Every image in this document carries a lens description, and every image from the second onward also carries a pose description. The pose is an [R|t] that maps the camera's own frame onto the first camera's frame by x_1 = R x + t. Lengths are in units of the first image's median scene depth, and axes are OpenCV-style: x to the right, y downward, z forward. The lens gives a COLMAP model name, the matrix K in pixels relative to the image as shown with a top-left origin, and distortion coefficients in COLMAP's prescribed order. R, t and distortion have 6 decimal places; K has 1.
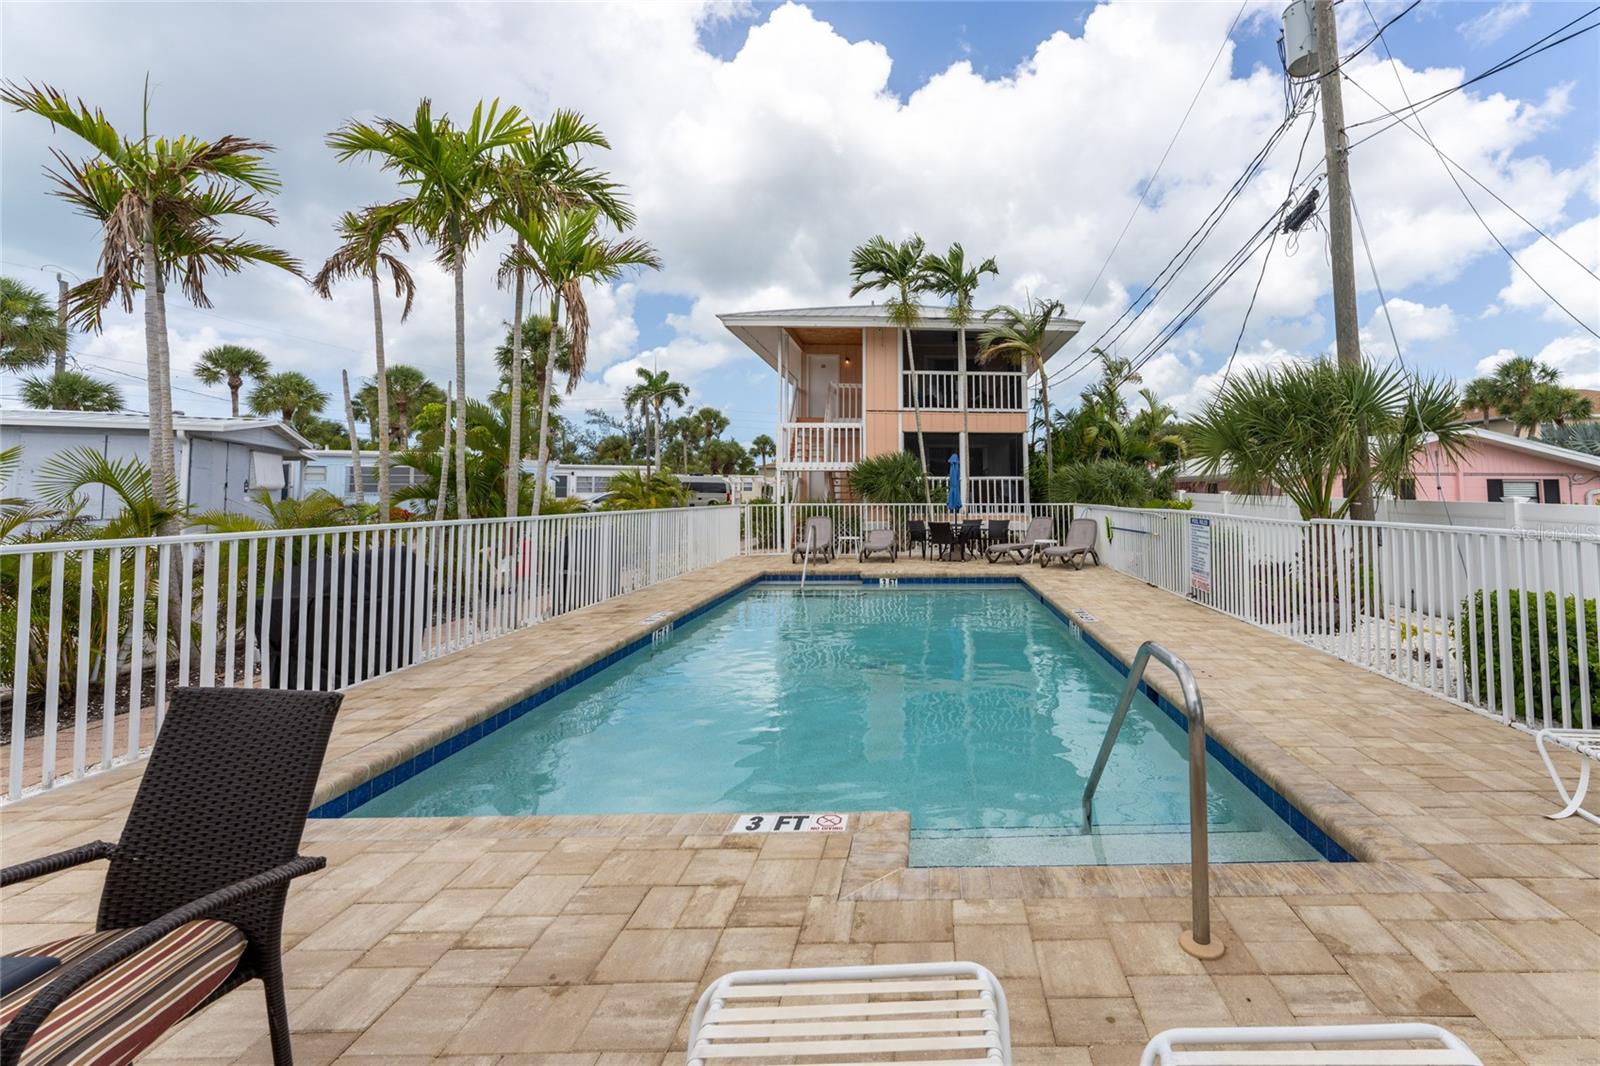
lens RADIAL K [[644.7, 0, 548.7], [0, 644.7, 461.9], [0, 0, 1]] dist [0.001277, 0.000068]
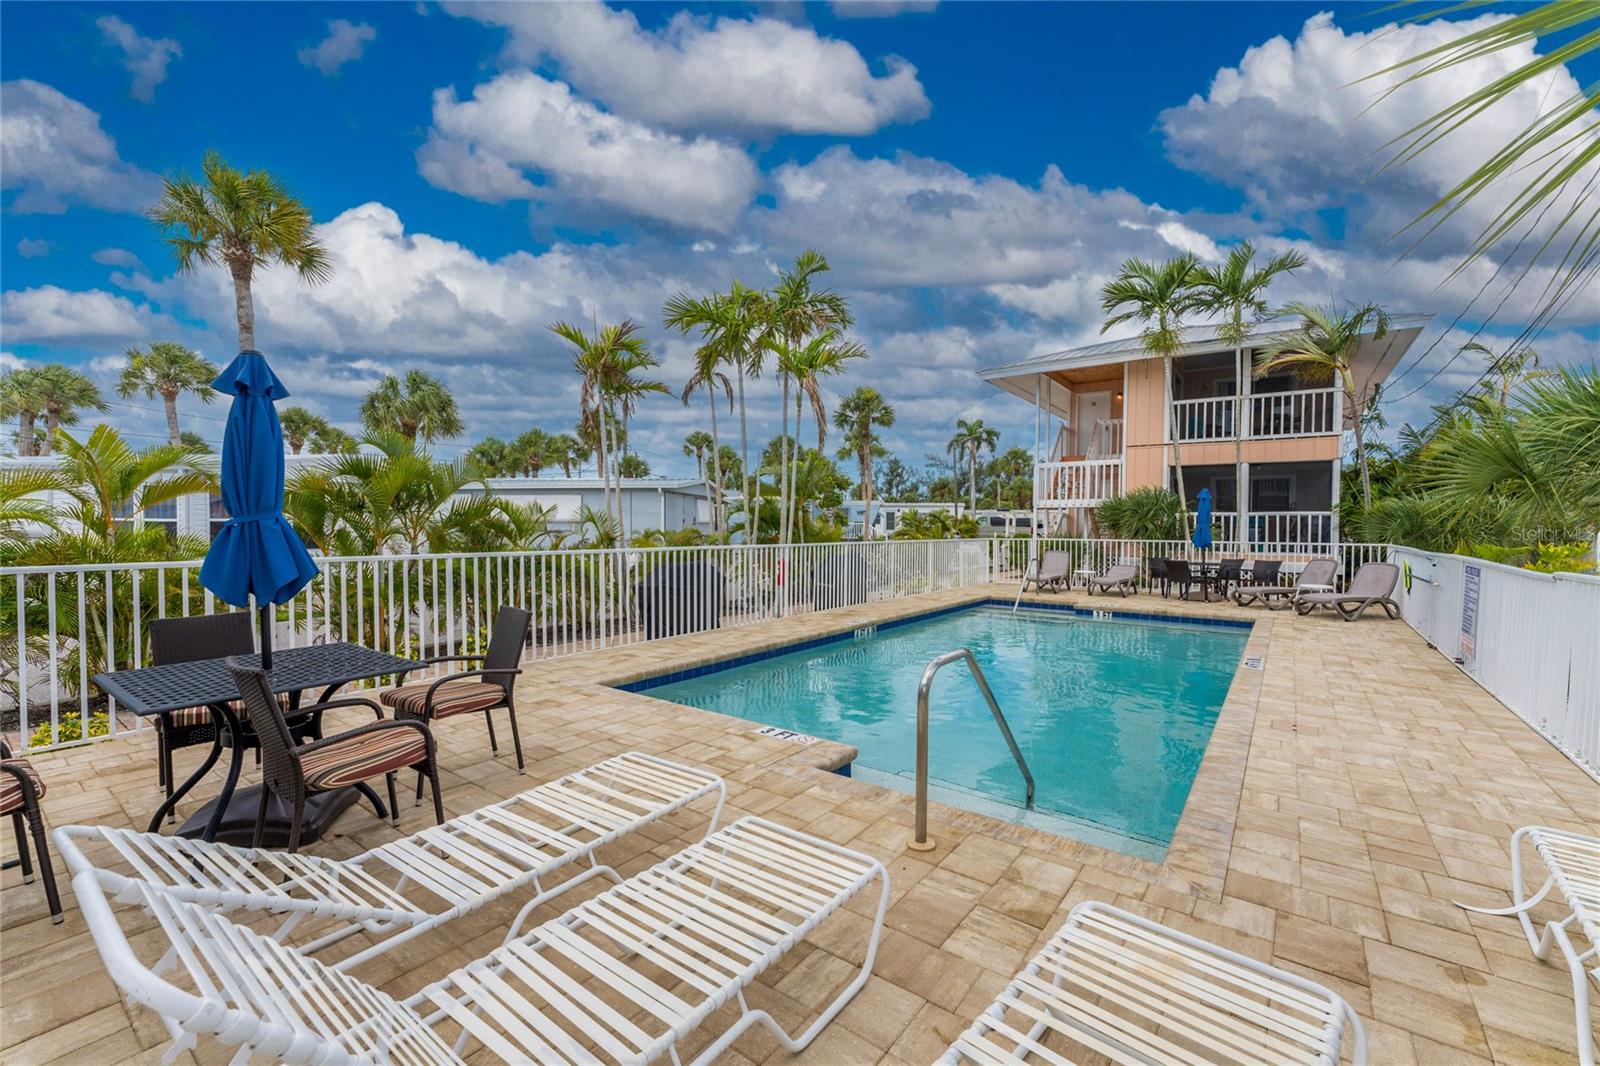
lens RADIAL K [[673.2, 0, 799.2], [0, 673.2, 540.4], [0, 0, 1]] dist [0.000479, 0.000012]
pose [[0.782026, 0.019435, -0.622942, 0.753125], [0.029280, 0.997264, 0.067871, -0.020385], [0.622557, -0.071317, 0.779318, -0.133410]]
